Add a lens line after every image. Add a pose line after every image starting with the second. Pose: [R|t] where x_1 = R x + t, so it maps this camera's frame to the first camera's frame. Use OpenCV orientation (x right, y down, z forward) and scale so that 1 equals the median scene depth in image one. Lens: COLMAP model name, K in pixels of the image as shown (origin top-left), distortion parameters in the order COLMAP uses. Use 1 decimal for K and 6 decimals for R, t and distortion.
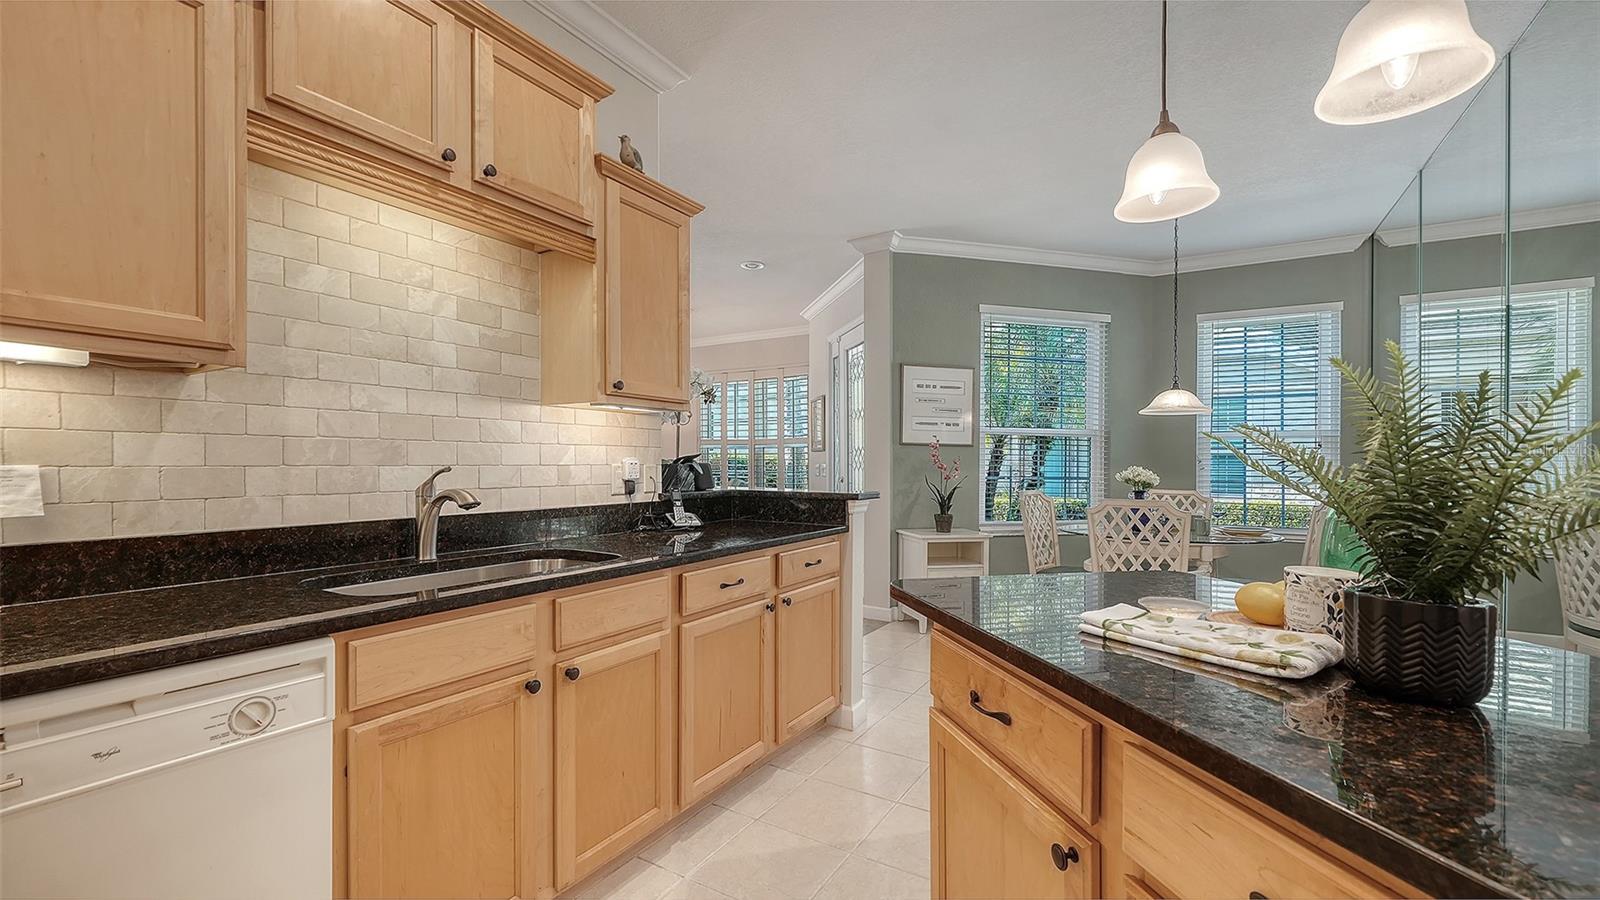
lens RADIAL K [[643.7, 0, 796.2], [0, 643.7, 475.6], [0, 0, 1]] dist [0.003326, -0.002154]
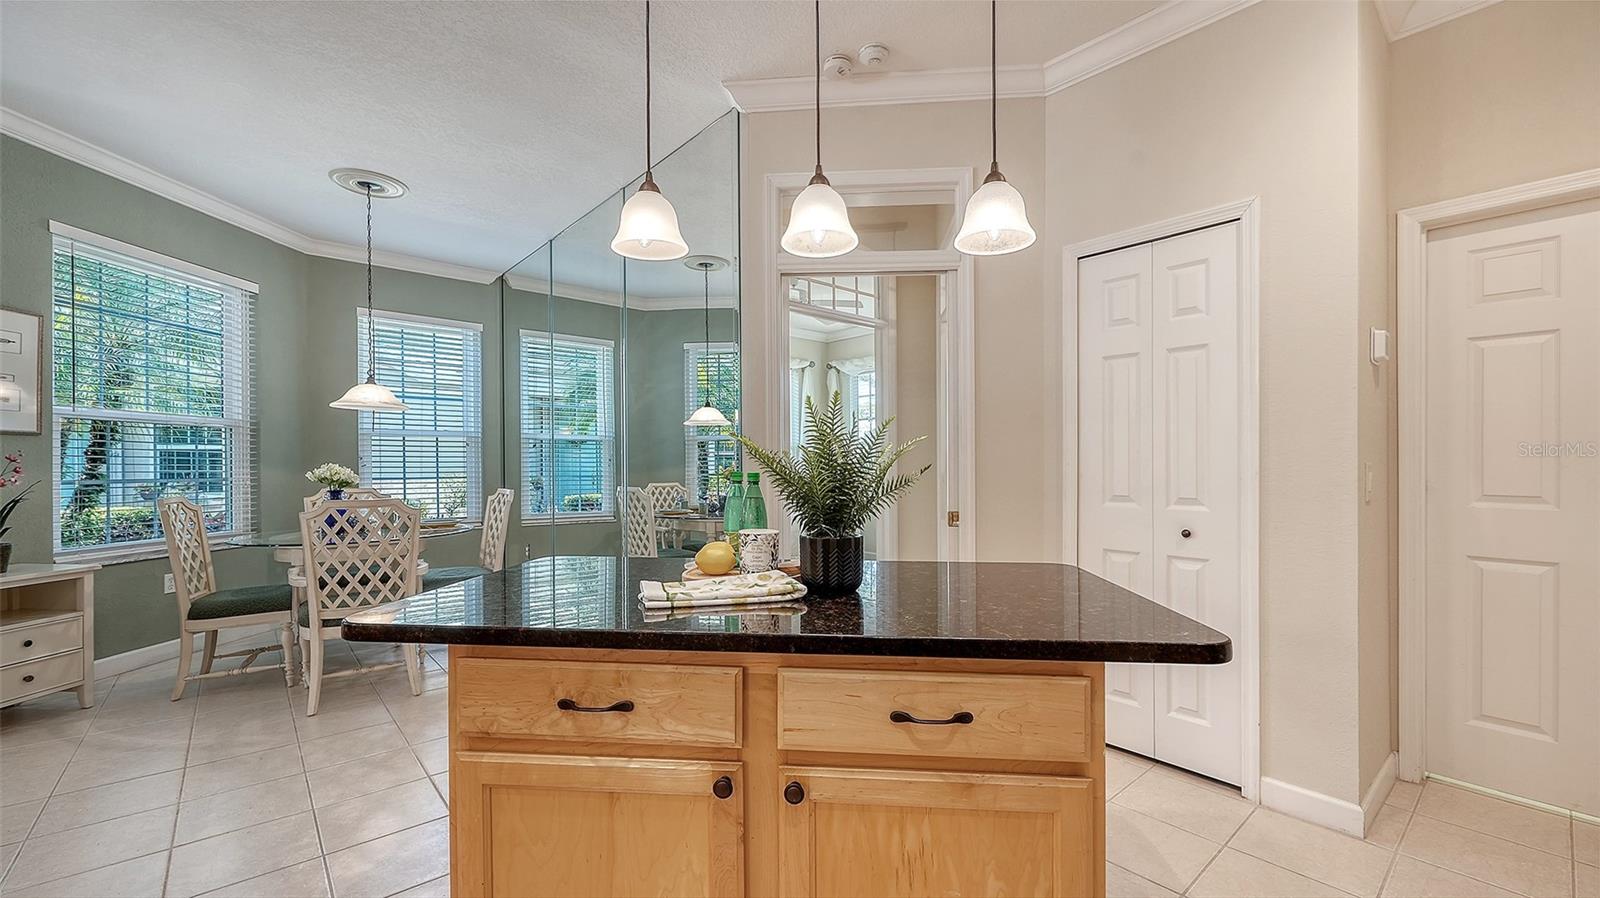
lens RADIAL K [[643.7, 0, 796.2], [0, 643.7, 474.6], [0, 0, 1]] dist [0.003326, -0.002154]
pose [[0.319629, -0.023658, 0.947248, -0.124362], [0.020174, 0.999632, 0.018159, -0.002494], [-0.947328, 0.013306, 0.319988, 0.087636]]
